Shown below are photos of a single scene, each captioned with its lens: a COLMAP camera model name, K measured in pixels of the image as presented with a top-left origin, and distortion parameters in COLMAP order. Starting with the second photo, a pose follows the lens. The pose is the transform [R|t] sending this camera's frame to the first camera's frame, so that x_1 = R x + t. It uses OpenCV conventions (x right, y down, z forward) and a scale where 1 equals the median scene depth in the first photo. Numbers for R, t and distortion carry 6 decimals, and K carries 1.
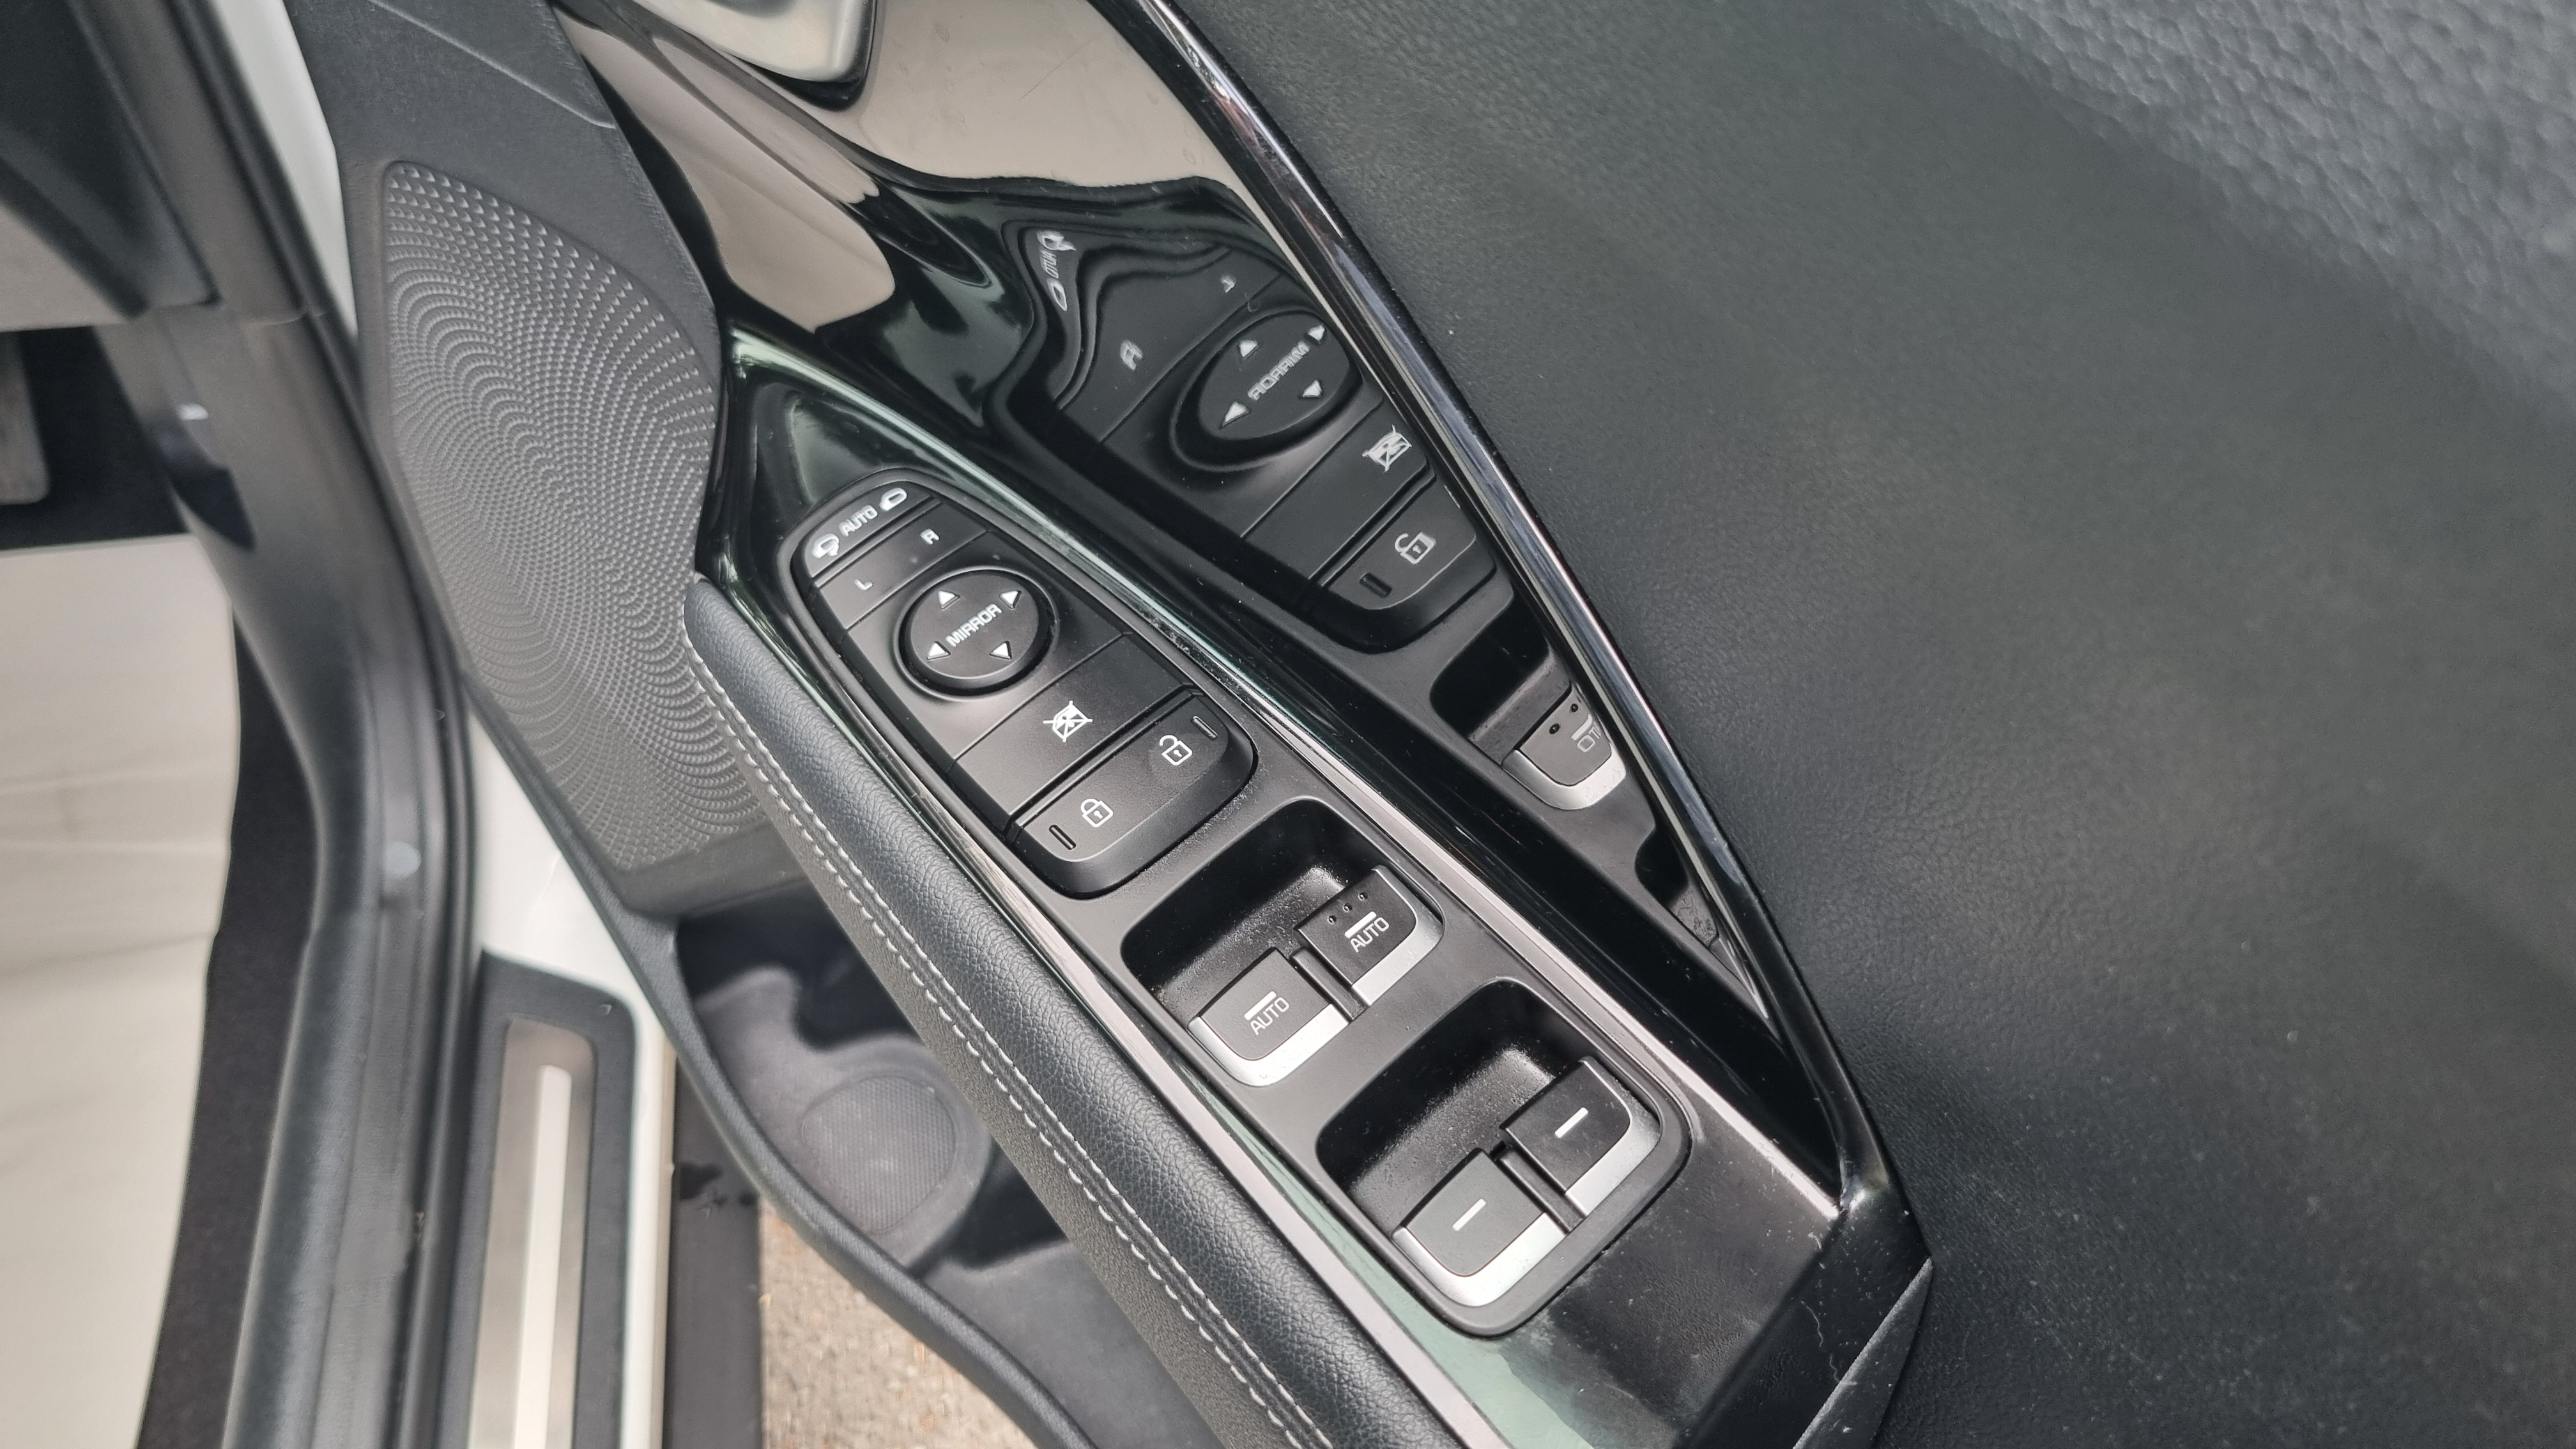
lens RADIAL K [[2021.9, 0, 1239.9], [0, 2021.9, 724.4], [0, 0, 1]] dist [0.011438, -0.000316]
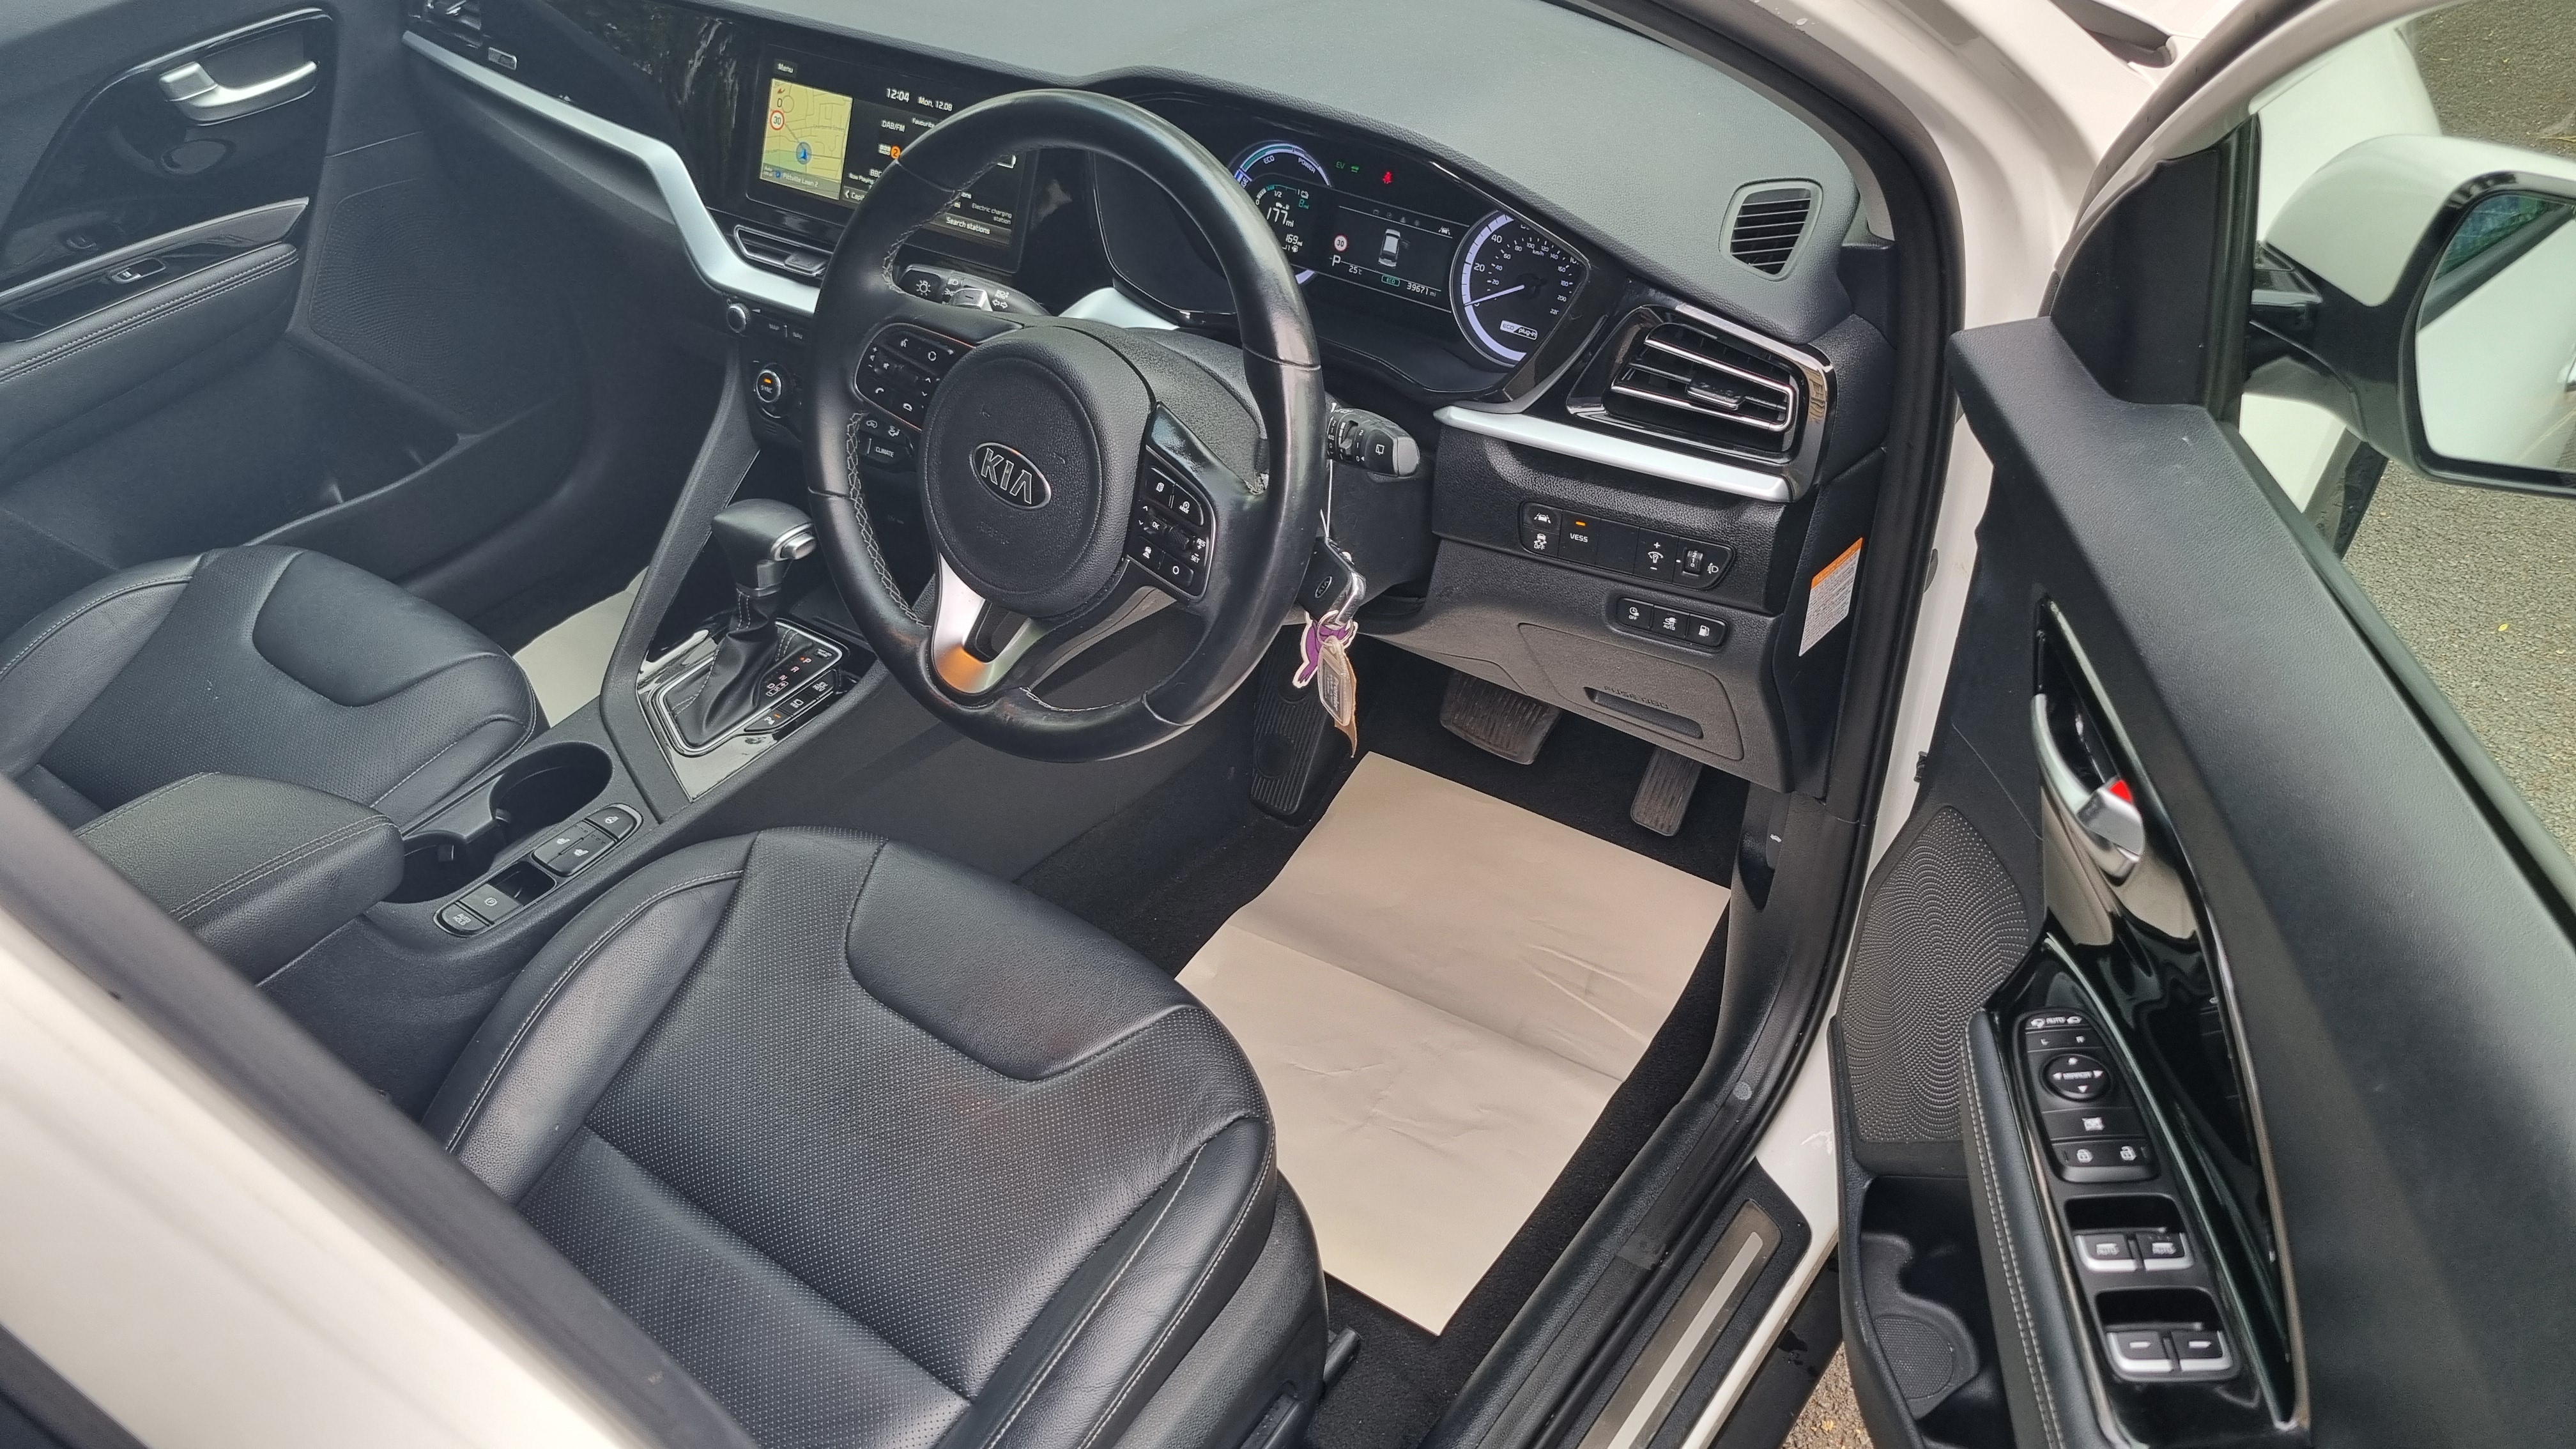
lens RADIAL K [[2010.3, 0, 1286.6], [0, 2010.3, 661.1], [0, 0, 1]] dist [0.091836, 0.002317]
pose [[0.710409, 0.384447, -0.589508, 0.285762], [-0.536462, 0.837980, -0.099996, 0.182483], [0.455553, 0.387287, 0.801549, -1.027031]]
